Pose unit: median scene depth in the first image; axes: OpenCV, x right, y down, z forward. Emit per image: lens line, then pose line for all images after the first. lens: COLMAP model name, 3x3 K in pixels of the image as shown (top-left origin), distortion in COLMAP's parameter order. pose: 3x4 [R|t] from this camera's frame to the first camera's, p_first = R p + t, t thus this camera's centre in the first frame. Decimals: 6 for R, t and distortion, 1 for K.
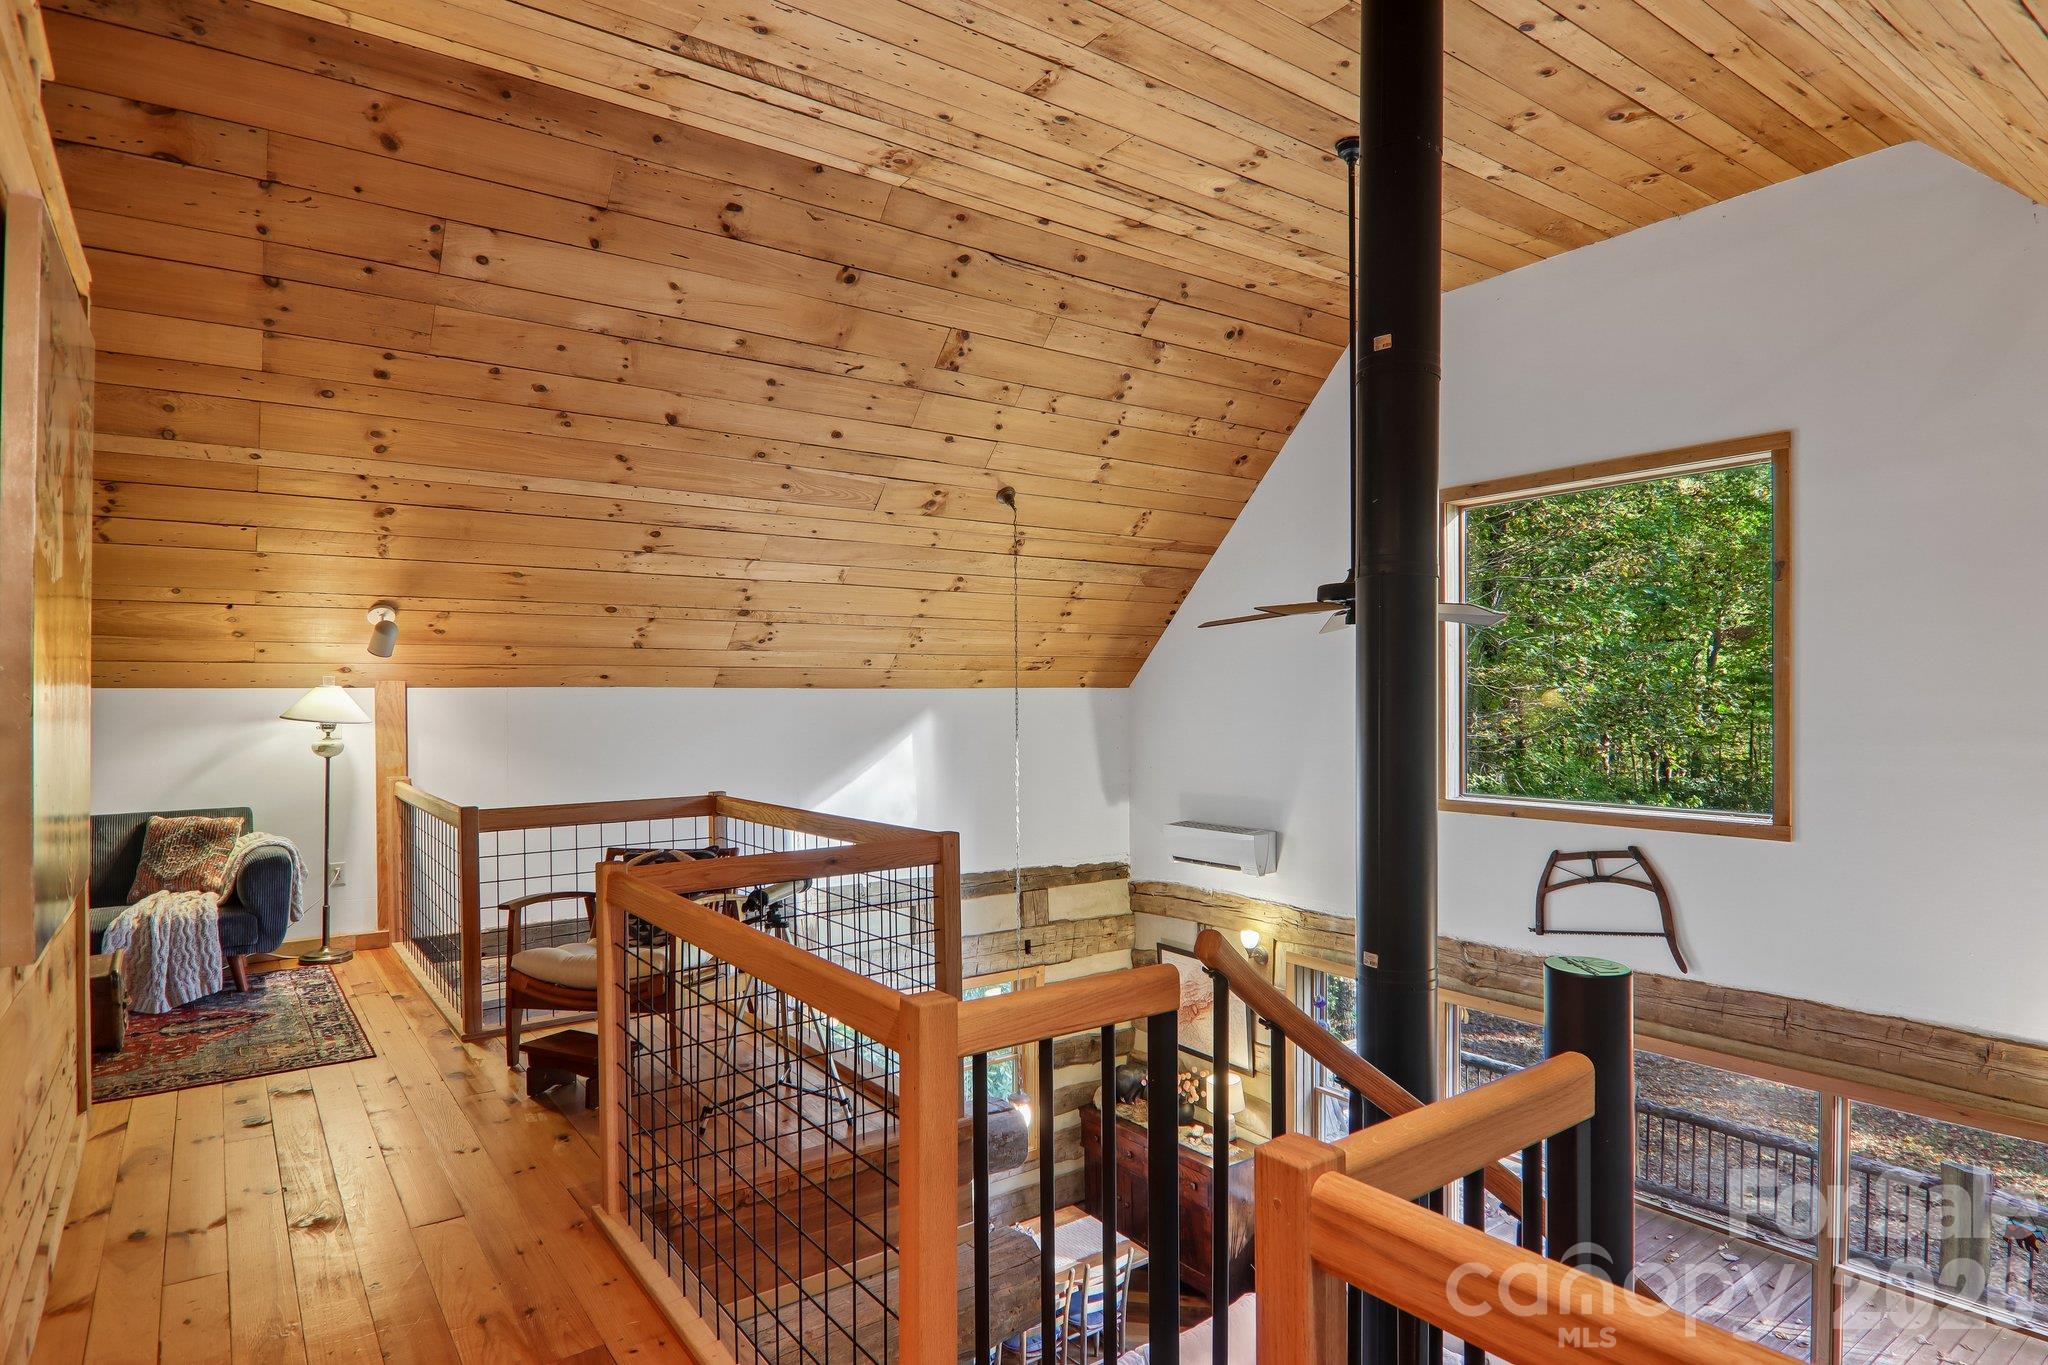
lens RADIAL K [[1135.6, 0, 1028.9], [0, 1135.6, 703.3], [0, 0, 1]] dist [0.006230, -0.021908]
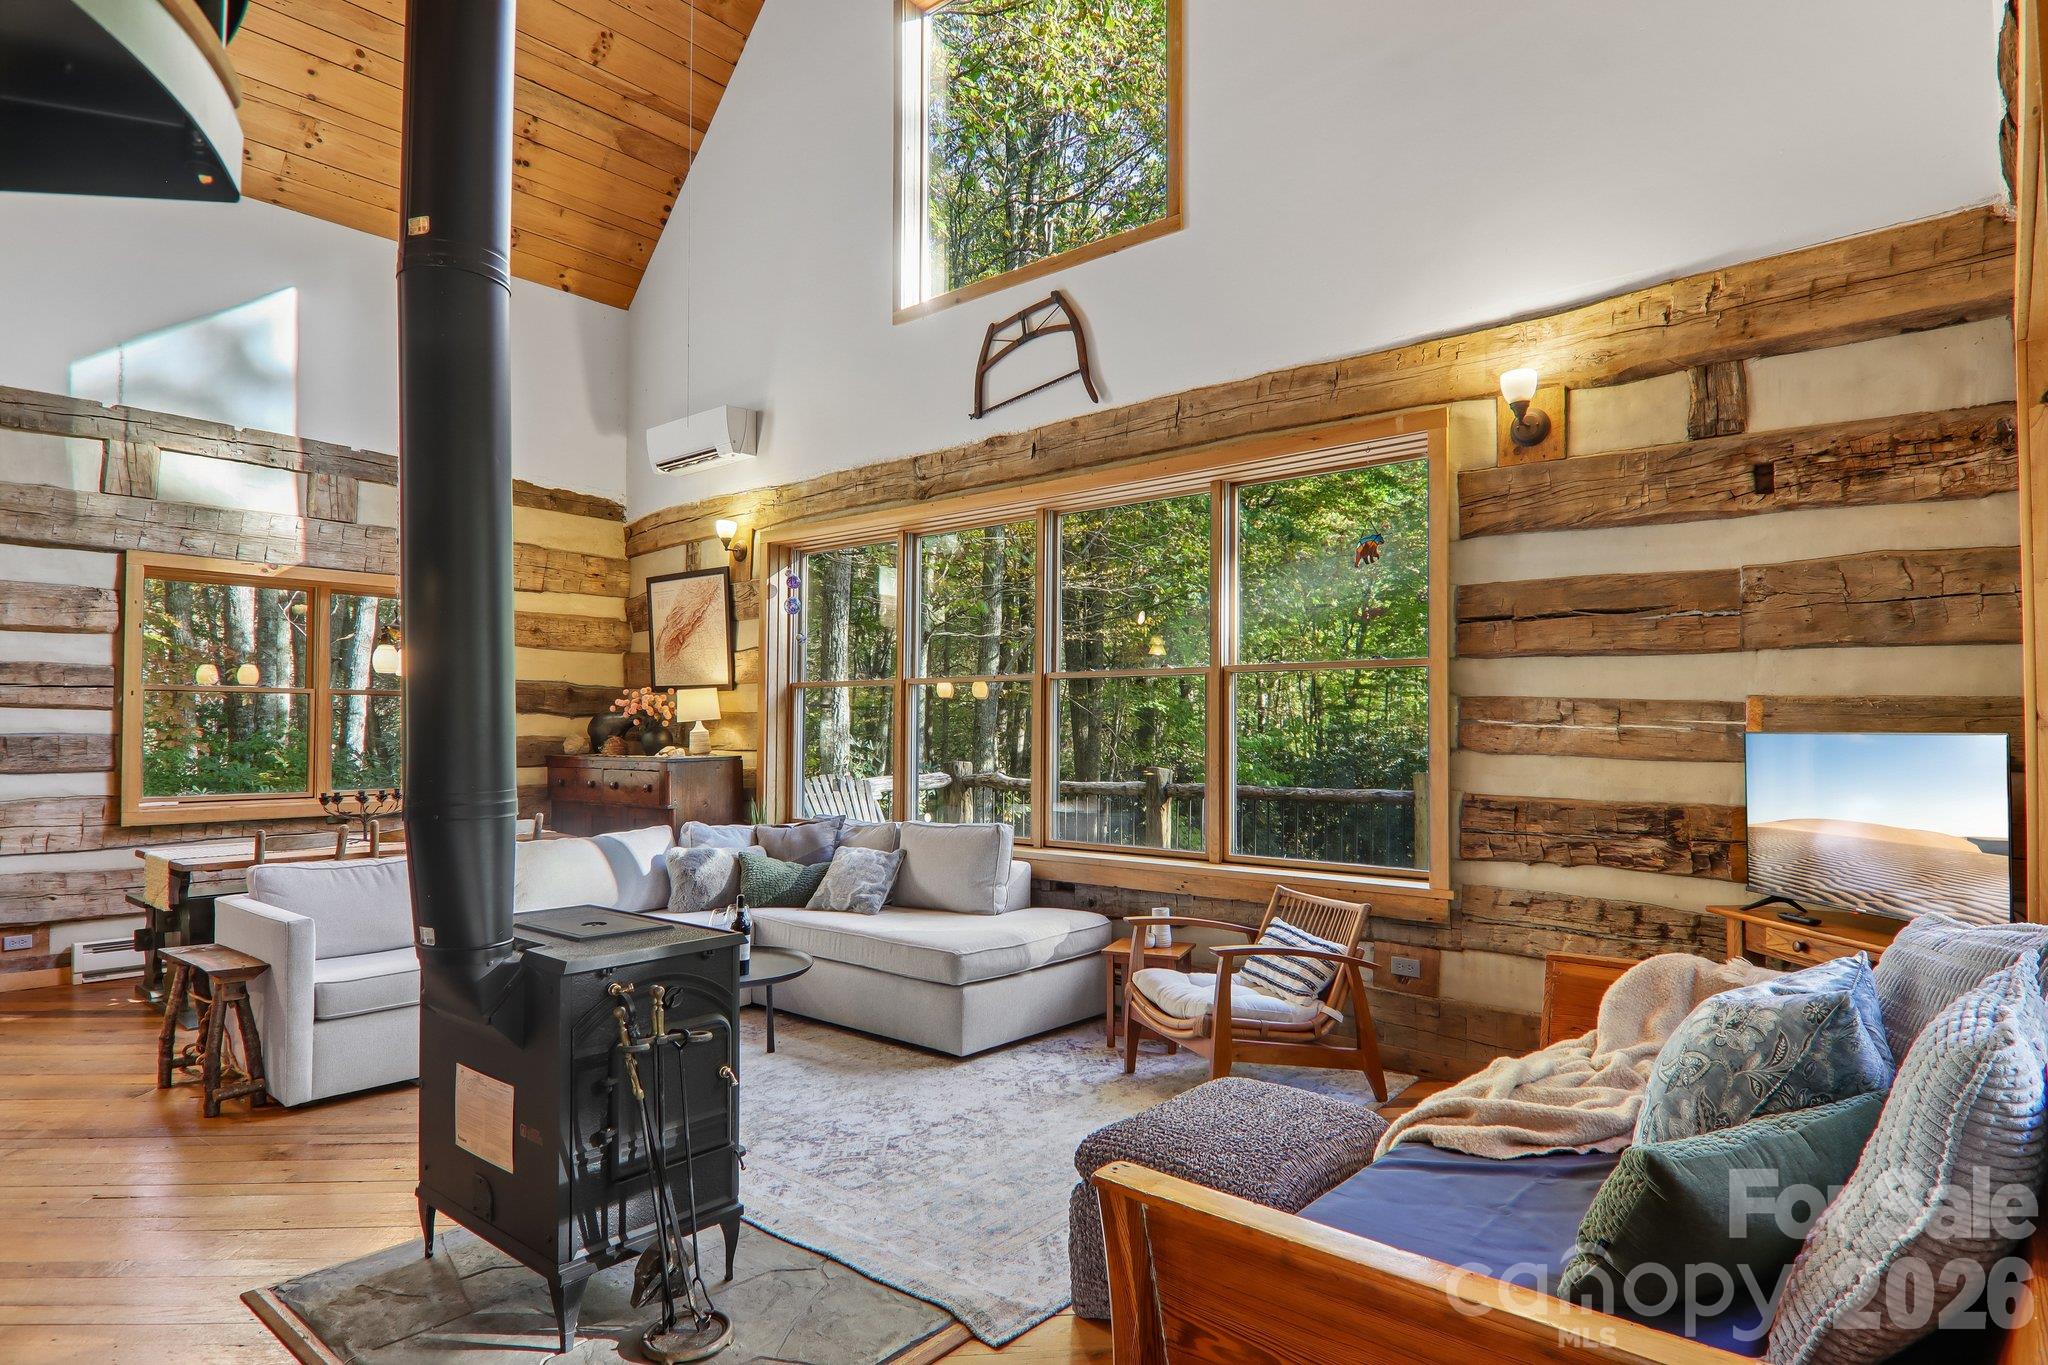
lens RADIAL K [[1158.5, 0, 1021.0], [0, 1158.5, 697.6], [0, 0, 1]] dist [0.003254, -0.000371]
pose [[0.973216, 0.015138, 0.229392, 0.277857], [-0.007290, 0.999360, -0.035024, 0.484852], [-0.229775, 0.032413, 0.972704, 0.072032]]
